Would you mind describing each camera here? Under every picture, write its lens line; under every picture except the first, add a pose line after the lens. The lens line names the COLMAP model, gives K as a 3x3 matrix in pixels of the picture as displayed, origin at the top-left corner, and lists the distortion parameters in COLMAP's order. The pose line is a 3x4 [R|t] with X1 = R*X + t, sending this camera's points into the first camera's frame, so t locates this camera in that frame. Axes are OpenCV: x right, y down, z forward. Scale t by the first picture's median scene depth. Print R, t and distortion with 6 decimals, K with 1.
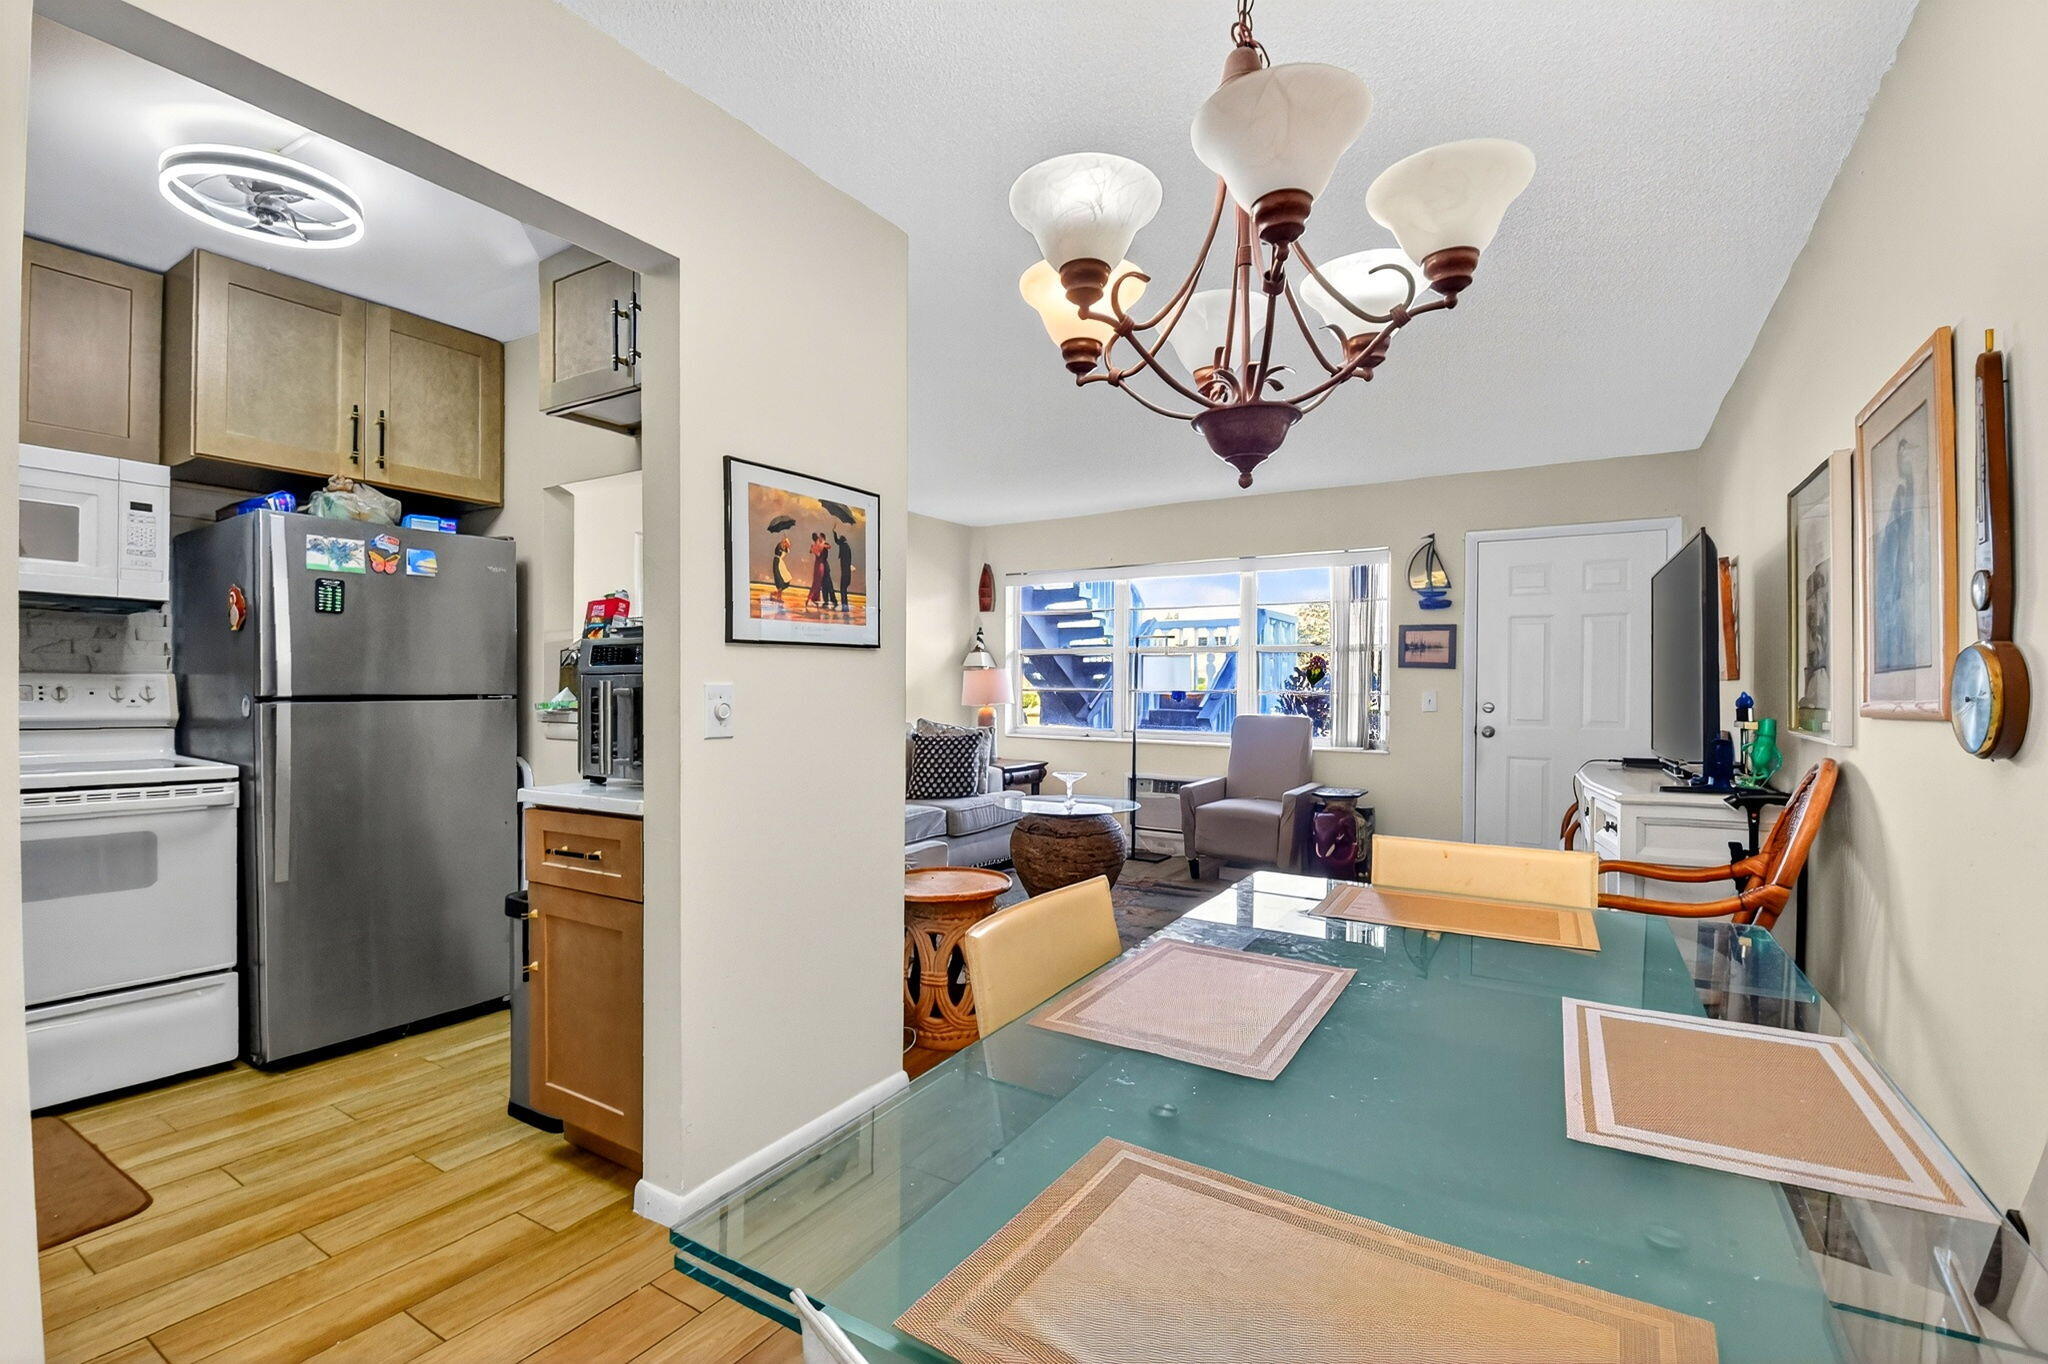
lens RADIAL K [[920.3, 0, 998.8], [0, 920.3, 704.6], [0, 0, 1]] dist [0.018233, -0.028976]
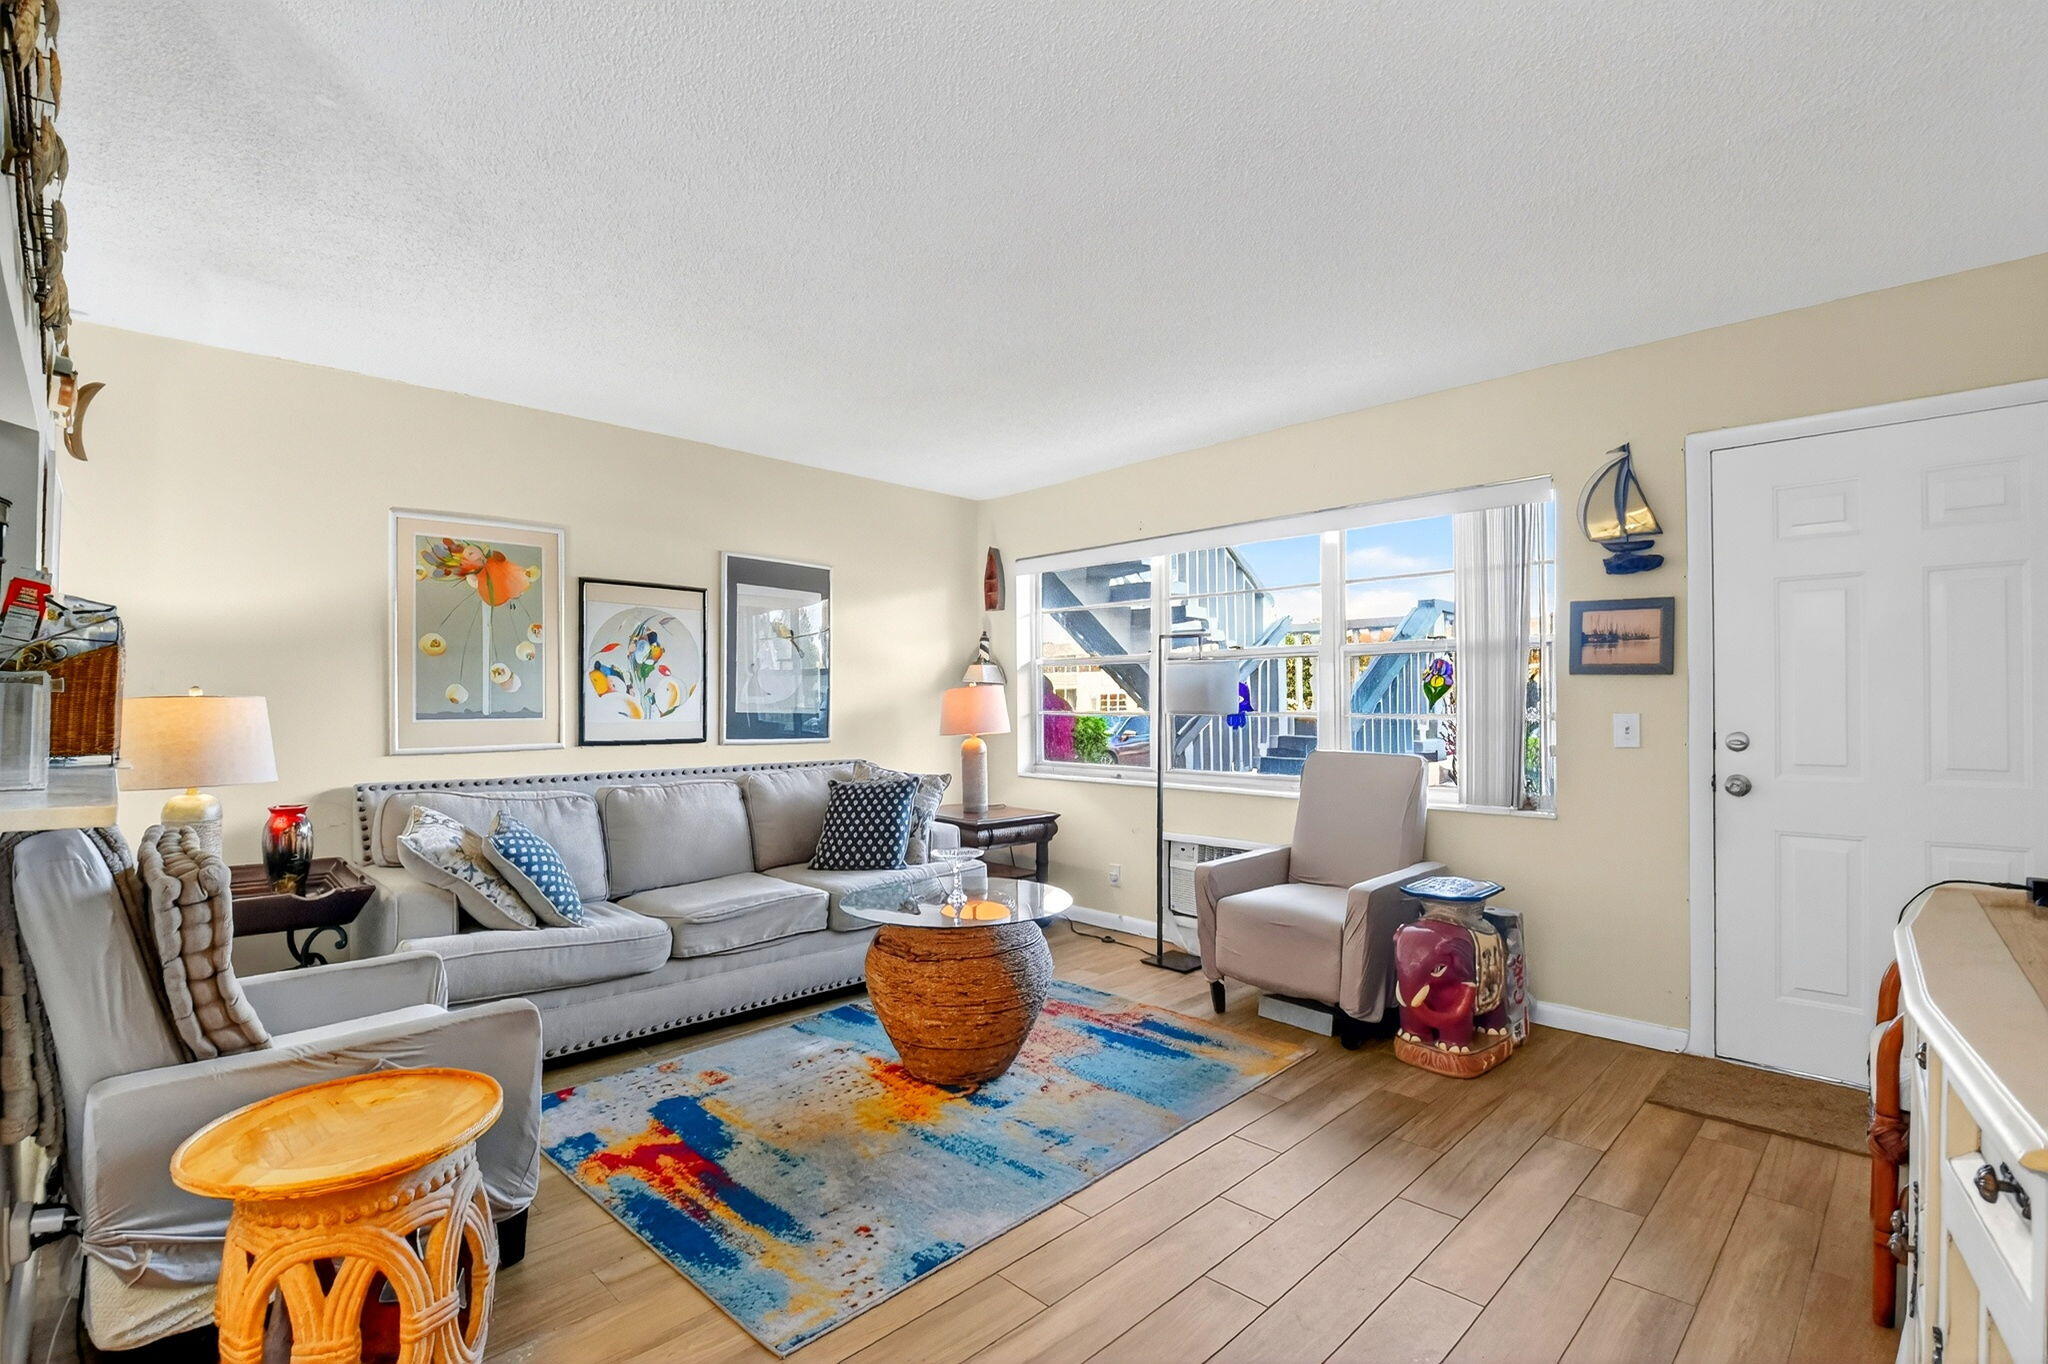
lens RADIAL K [[928.0, 0, 993.1], [0, 928.0, 693.0], [0, 0, 1]] dist [-0.000355, -0.000147]
pose [[0.970366, -0.011908, -0.241347, 0.391014], [0.003992, 0.999439, -0.033264, -0.017384], [0.241608, 0.031315, 0.969869, 0.598628]]
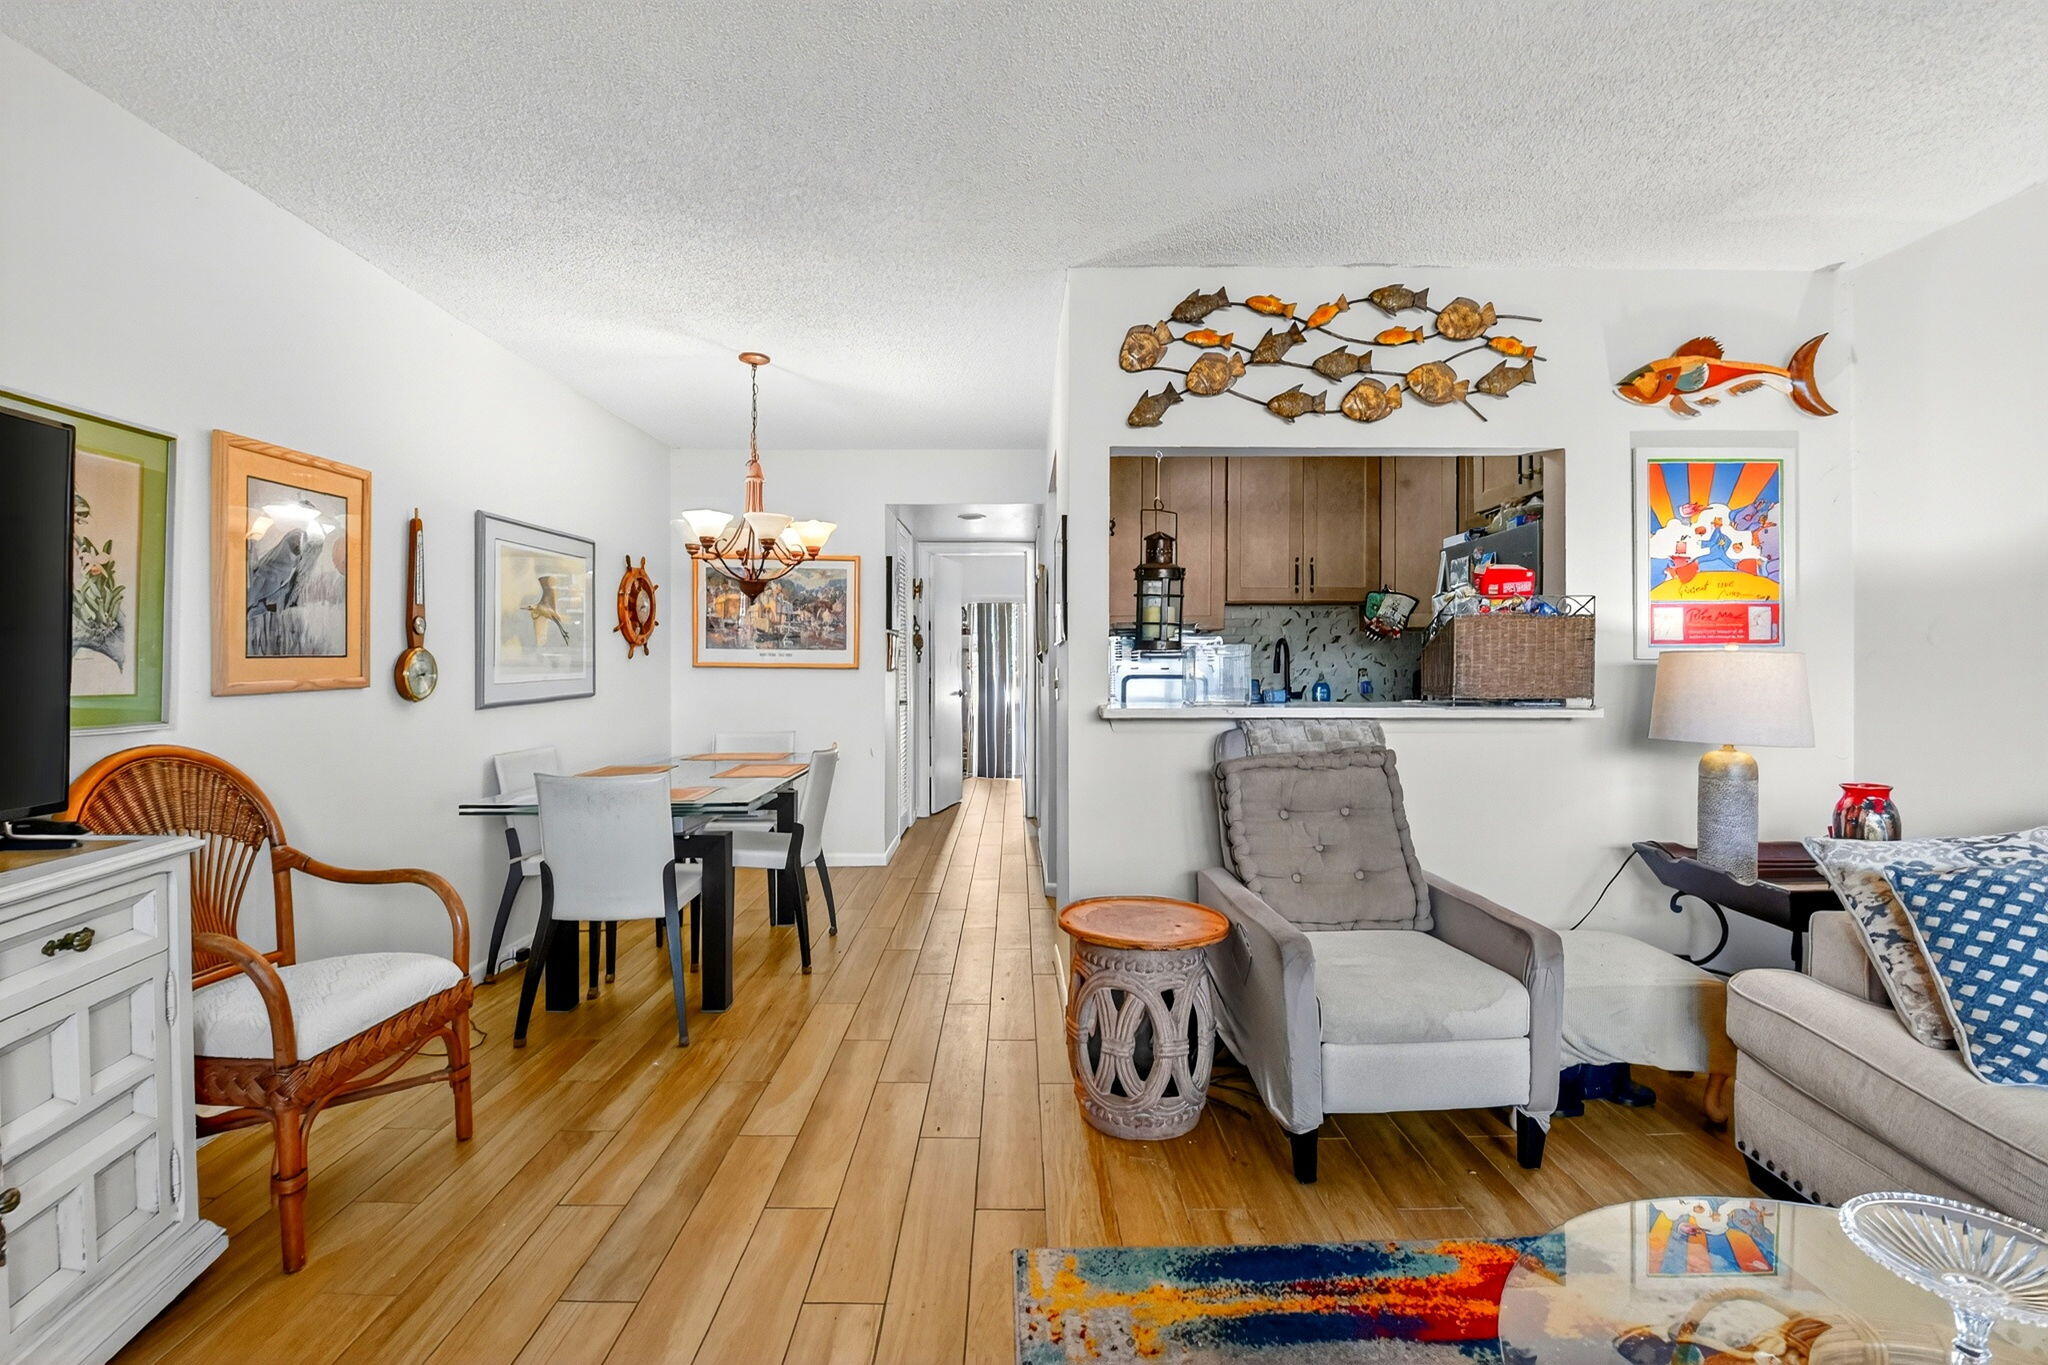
lens RADIAL K [[915.7, 0, 1032.3], [0, 915.7, 660.8], [0, 0, 1]] dist [0.026678, -0.024565]
pose [[-0.834918, -0.006425, -0.550337, 0.458341], [-0.014523, 0.999841, 0.010361, -0.036912], [0.550183, 0.016644, -0.834878, 1.603968]]
